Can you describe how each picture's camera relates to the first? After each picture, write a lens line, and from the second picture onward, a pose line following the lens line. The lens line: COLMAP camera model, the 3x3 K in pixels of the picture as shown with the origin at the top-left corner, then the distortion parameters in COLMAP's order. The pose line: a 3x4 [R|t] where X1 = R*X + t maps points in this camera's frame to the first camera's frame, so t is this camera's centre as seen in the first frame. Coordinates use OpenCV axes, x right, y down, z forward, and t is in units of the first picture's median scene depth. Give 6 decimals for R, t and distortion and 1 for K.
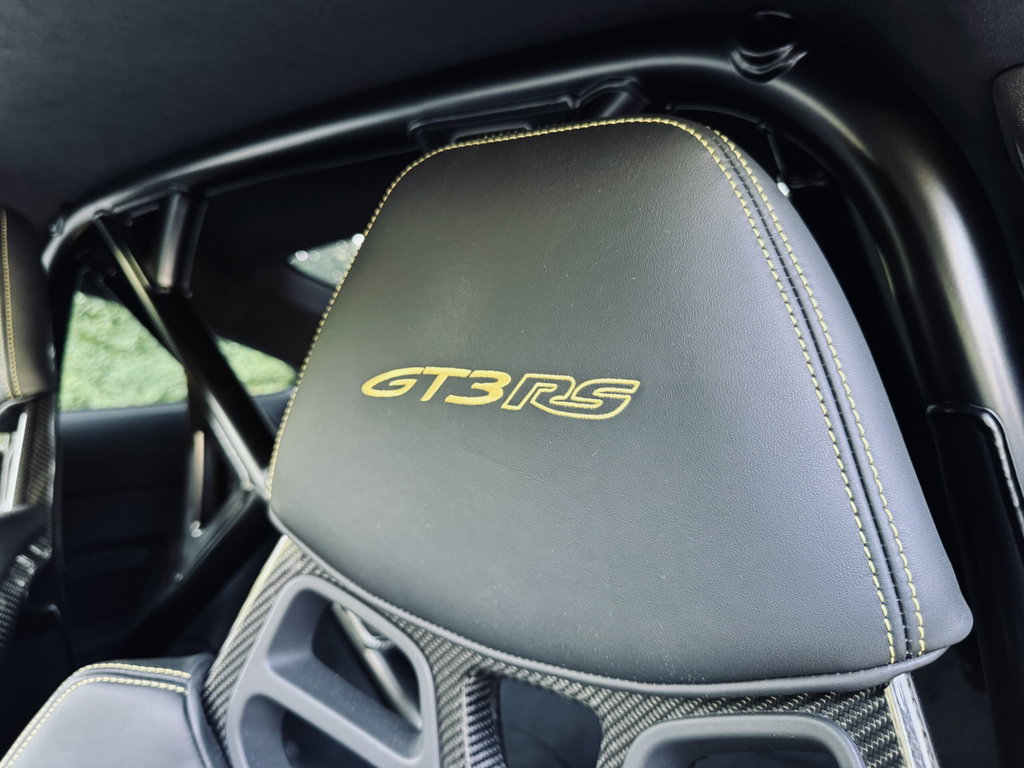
lens RADIAL K [[712.2, 0, 507.2], [0, 712.2, 377.9], [0, 0, 1]] dist [-0.012670, -0.008398]
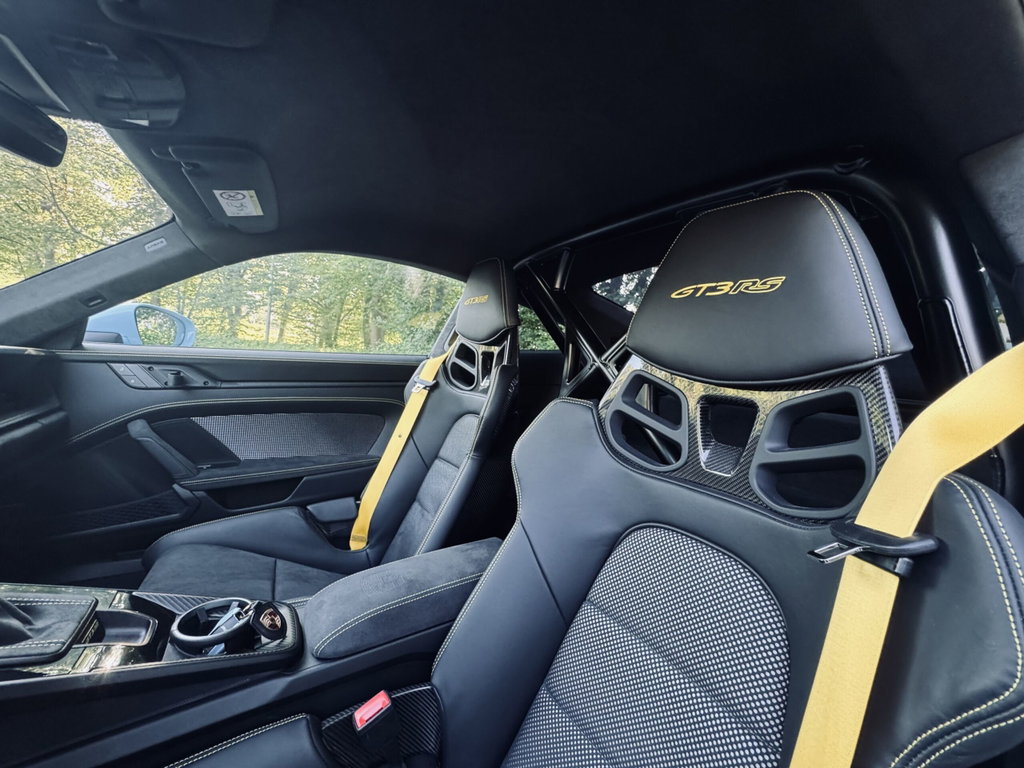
lens RADIAL K [[409.1, 0, 521.7], [0, 409.1, 395.2], [0, 0, 1]] dist [0.001131, -0.000308]
pose [[0.943849, 0.070937, -0.322673, -0.237761], [-0.065277, 0.997465, 0.028344, 0.462117], [0.323865, -0.005689, 0.946086, -0.874904]]
